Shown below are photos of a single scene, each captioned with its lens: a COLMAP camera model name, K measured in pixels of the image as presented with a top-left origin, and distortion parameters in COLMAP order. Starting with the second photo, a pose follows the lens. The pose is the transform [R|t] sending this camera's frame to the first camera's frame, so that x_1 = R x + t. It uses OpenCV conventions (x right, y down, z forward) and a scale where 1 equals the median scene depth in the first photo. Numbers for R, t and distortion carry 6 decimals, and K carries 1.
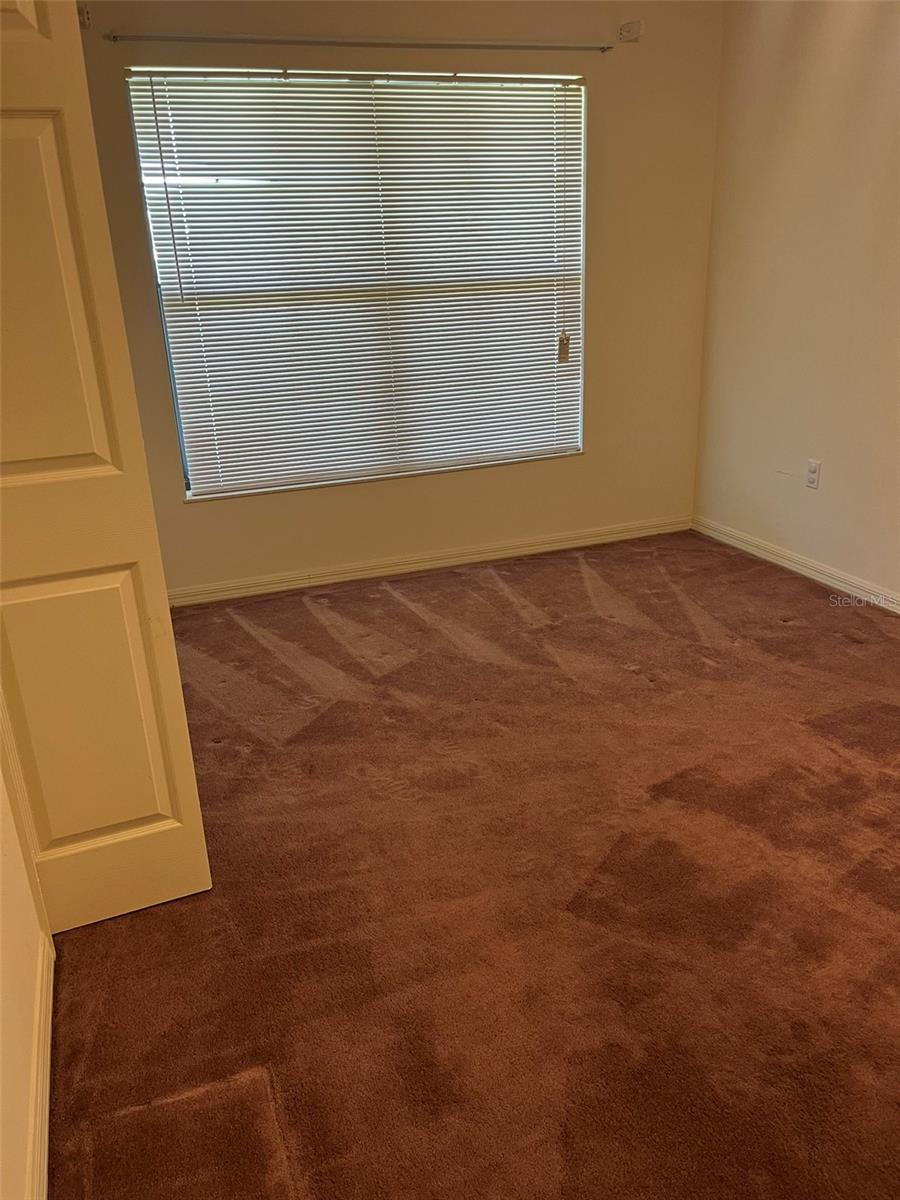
lens RADIAL K [[917.9, 0, 452.2], [0, 917.9, 607.7], [0, 0, 1]] dist [0.043996, -0.044124]
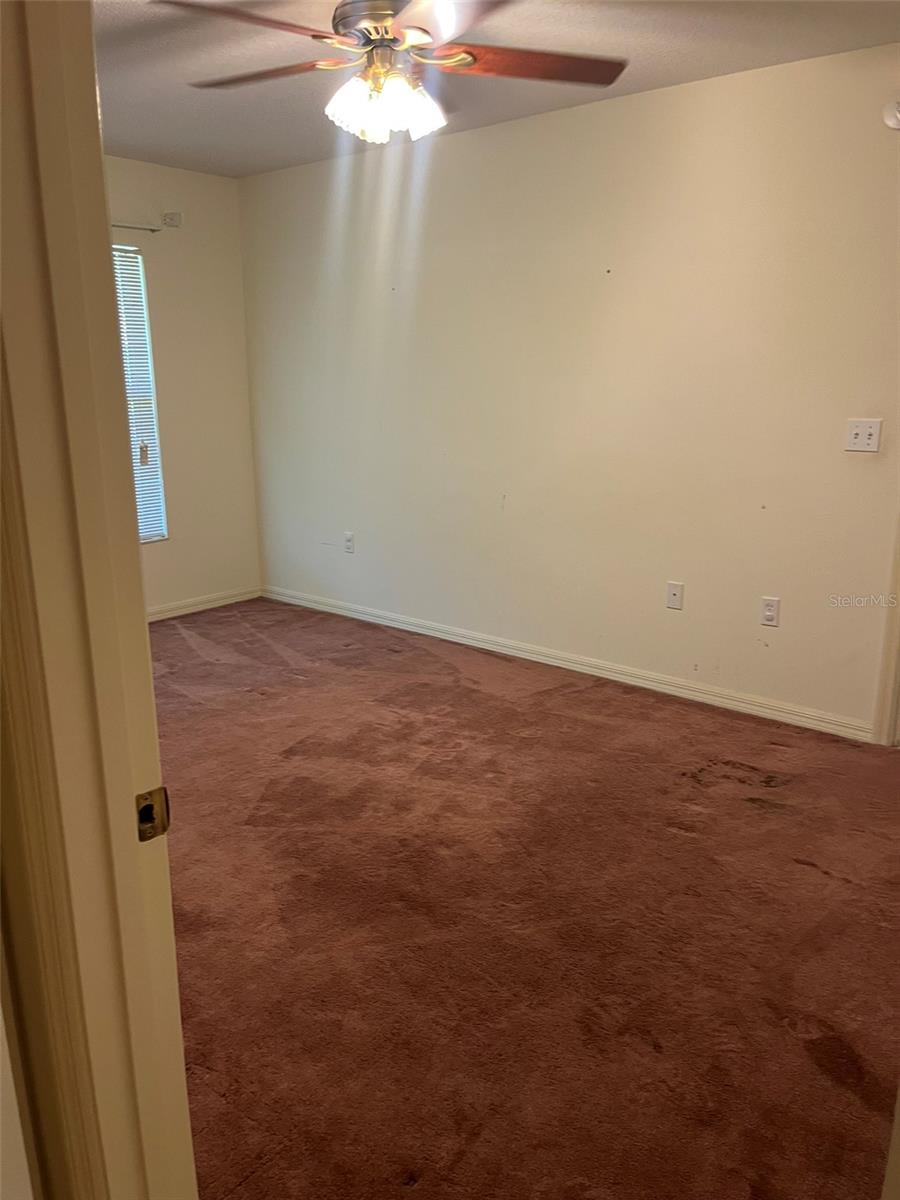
lens RADIAL K [[917.9, 0, 452.3], [0, 917.9, 599.9], [0, 0, 1]] dist [0.043996, -0.044124]
pose [[0.873042, -0.088300, 0.479584, -0.188656], [0.149304, 0.984640, -0.090506, 0.120025], [-0.464226, 0.150620, 0.872816, -0.340076]]
